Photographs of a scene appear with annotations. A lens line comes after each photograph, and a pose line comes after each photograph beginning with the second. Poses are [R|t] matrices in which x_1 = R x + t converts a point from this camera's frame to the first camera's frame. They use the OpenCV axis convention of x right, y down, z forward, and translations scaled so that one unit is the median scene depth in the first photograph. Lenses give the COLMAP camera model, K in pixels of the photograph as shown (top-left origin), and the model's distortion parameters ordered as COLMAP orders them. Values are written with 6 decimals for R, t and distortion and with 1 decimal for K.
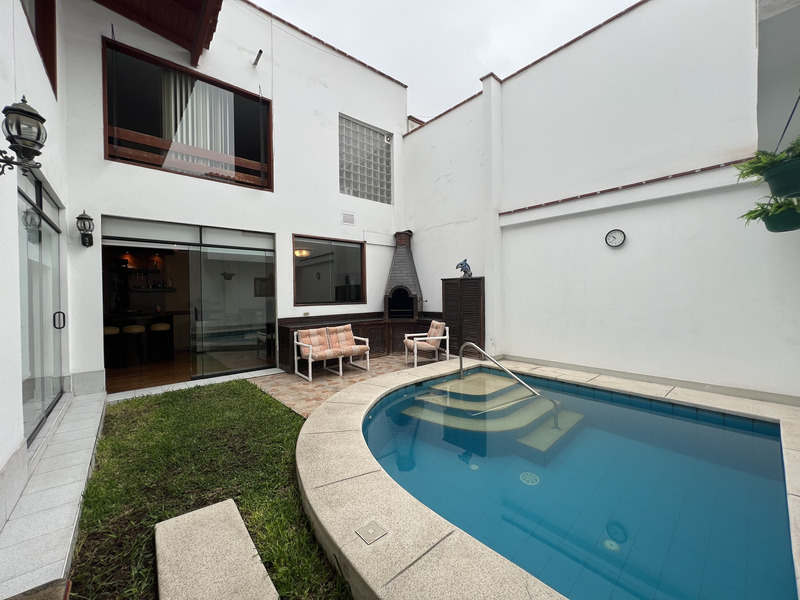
lens RADIAL K [[316.5, 0, 395.5], [0, 316.5, 298.5], [0, 0, 1]] dist [-0.003356, -0.000192]
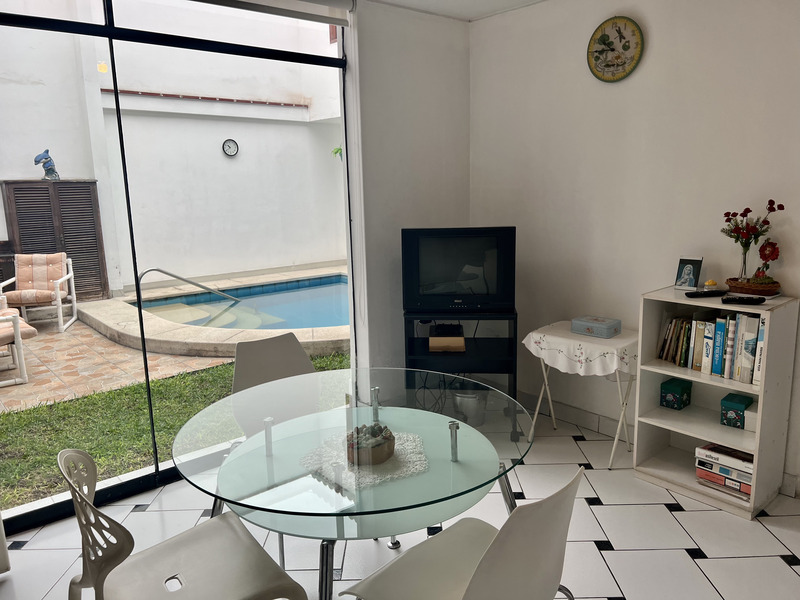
lens RADIAL K [[602.1, 0, 397.5], [0, 602.1, 297.8], [0, 0, 1]] dist [0.033397, -0.031593]
pose [[0.016112, -0.175320, 0.984380, -1.049180], [0.036181, 0.983965, 0.174654, -0.022710], [-0.999215, 0.032801, 0.022196, 0.314850]]
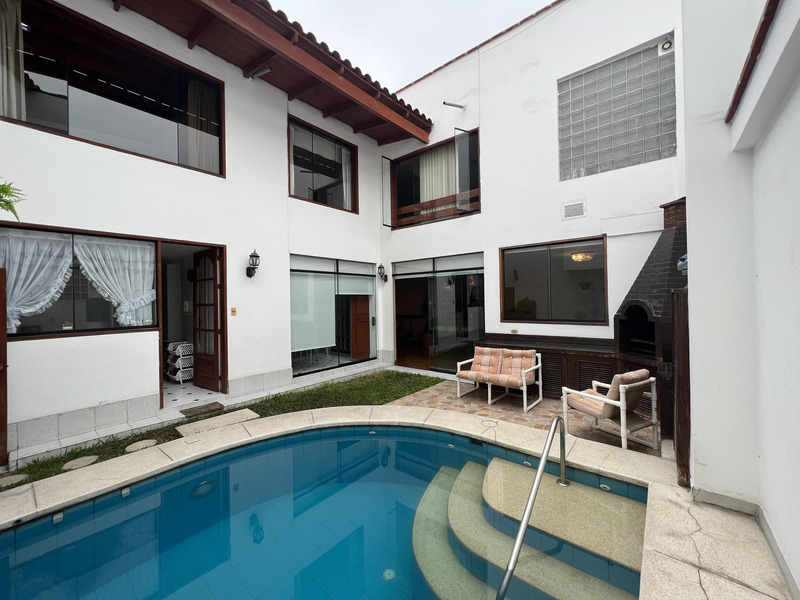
lens RADIAL K [[316.5, 0, 402.5], [0, 316.5, 300.3], [0, 0, 1]] dist [-0.003356, -0.000192]
pose [[0.188112, 0.009694, -0.982100, 0.604525], [-0.002274, 0.999953, 0.009435, -0.053639], [0.982145, 0.000458, 0.188125, 0.542948]]
